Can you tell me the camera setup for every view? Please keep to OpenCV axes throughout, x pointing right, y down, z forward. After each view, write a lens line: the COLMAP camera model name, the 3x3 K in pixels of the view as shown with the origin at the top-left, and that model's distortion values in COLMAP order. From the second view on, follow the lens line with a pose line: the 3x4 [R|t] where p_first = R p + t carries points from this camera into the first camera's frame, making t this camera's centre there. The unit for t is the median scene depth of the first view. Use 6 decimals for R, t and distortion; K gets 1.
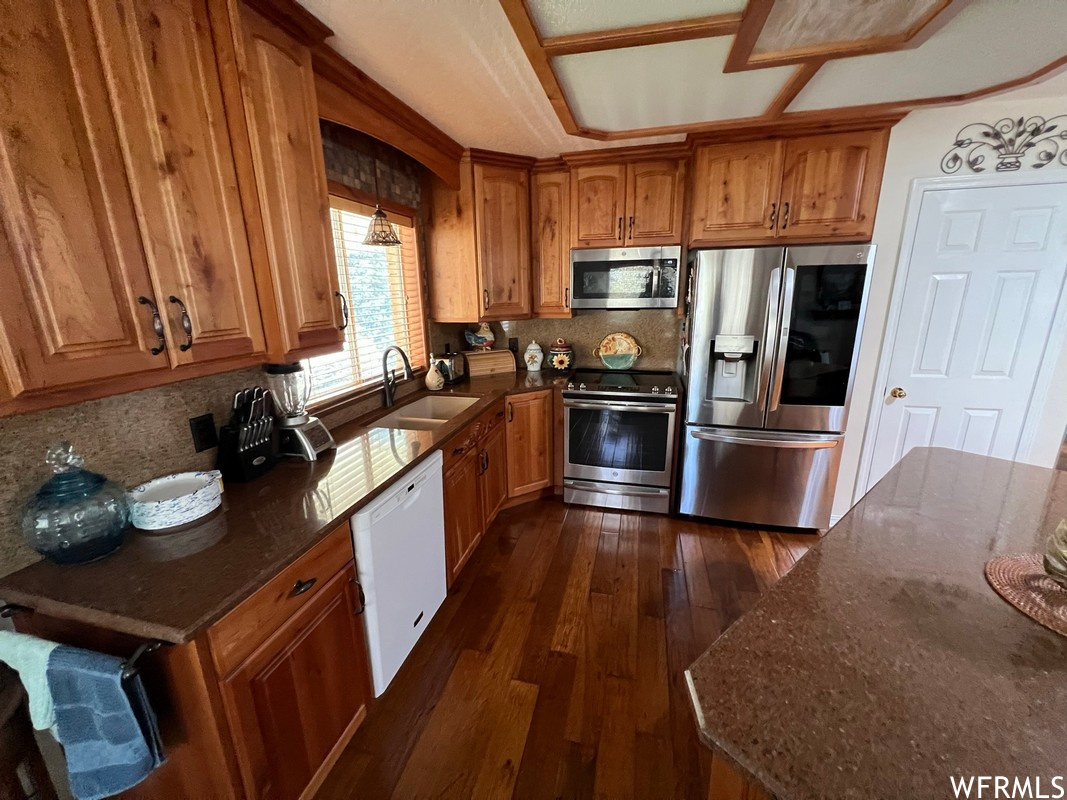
lens RADIAL K [[430.4, 0, 533.4], [0, 430.4, 398.0], [0, 0, 1]] dist [-0.001595, 0.000525]
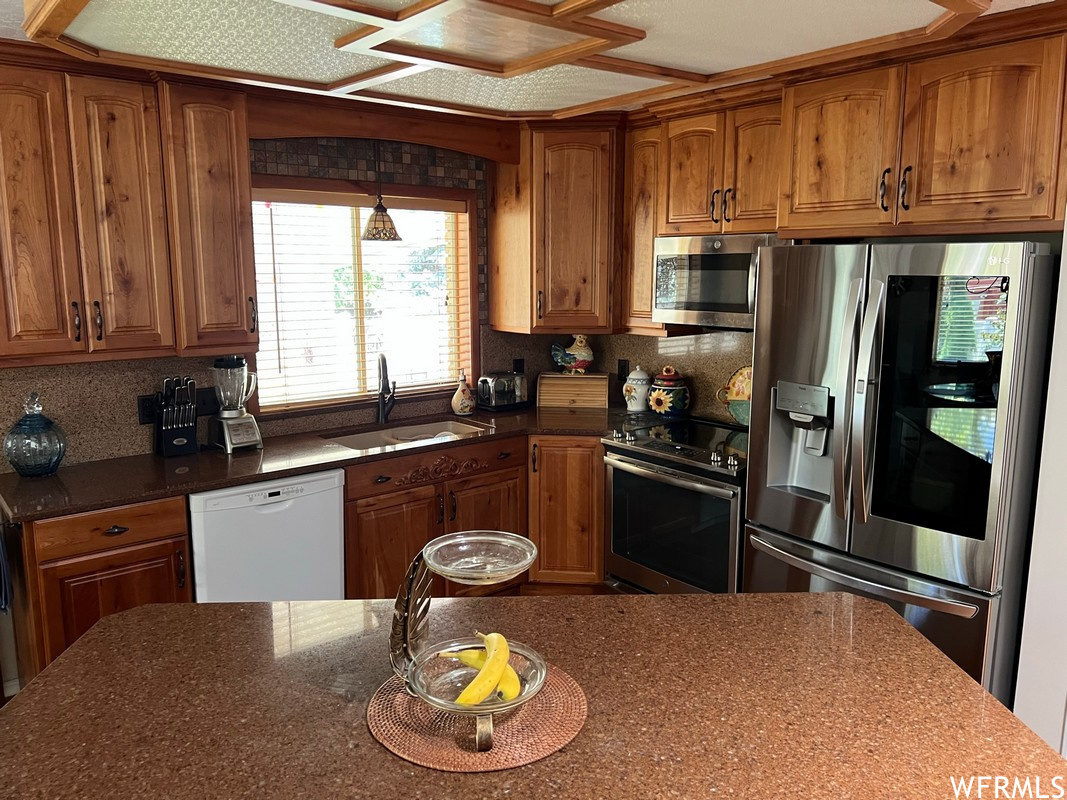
lens RADIAL K [[801.0, 0, 530.6], [0, 801.0, 391.6], [0, 0, 1]] dist [0.036551, -0.041493]
pose [[0.807126, 0.110965, -0.579857, 0.859894], [-0.159615, 0.986615, -0.033369, -0.039034], [0.568393, 0.119487, 0.814034, -0.139180]]
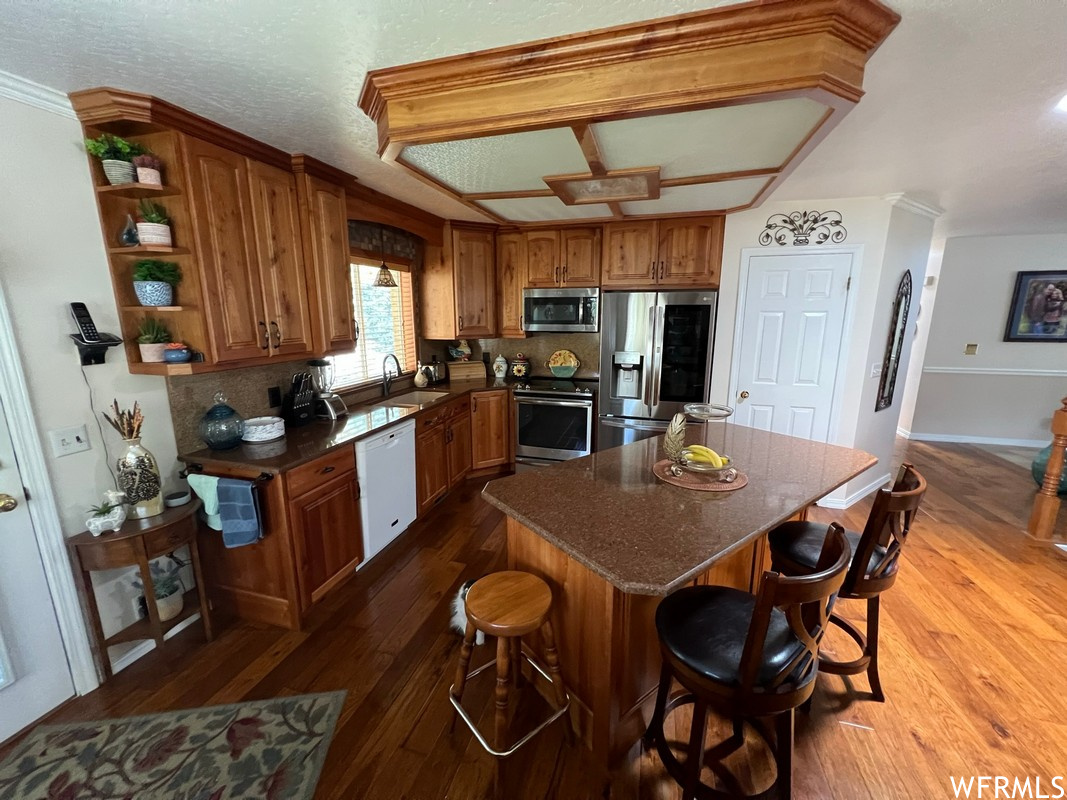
lens RADIAL K [[430.4, 0, 534.1], [0, 430.4, 398.3], [0, 0, 1]] dist [-0.001595, 0.000525]
pose [[0.999289, 0.023572, -0.029424, 0.214654], [-0.024949, 0.998568, -0.047331, 0.088489], [0.028266, 0.048032, 0.998446, -0.451733]]
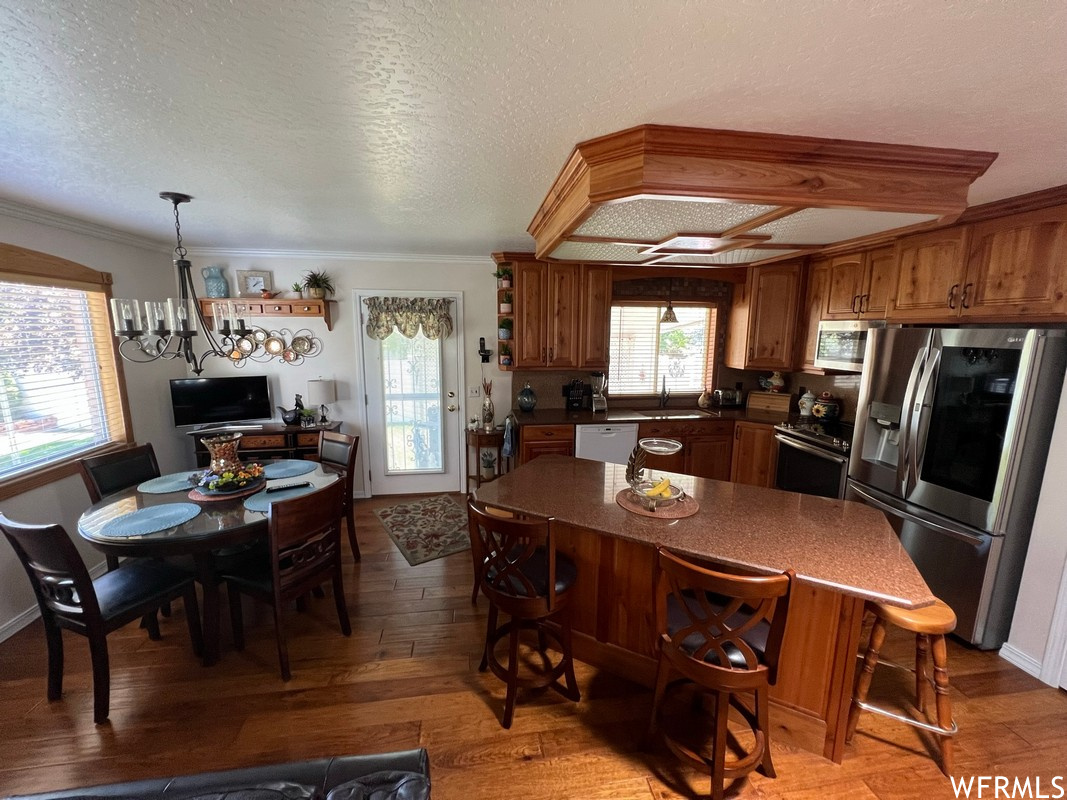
lens RADIAL K [[430.4, 0, 533.8], [0, 430.4, 398.2], [0, 0, 1]] dist [-0.001595, 0.000525]
pose [[0.385119, 0.169718, -0.907127, 1.173780], [-0.240215, 0.967497, 0.079030, -0.033519], [0.891056, 0.187469, 0.413370, -0.268896]]
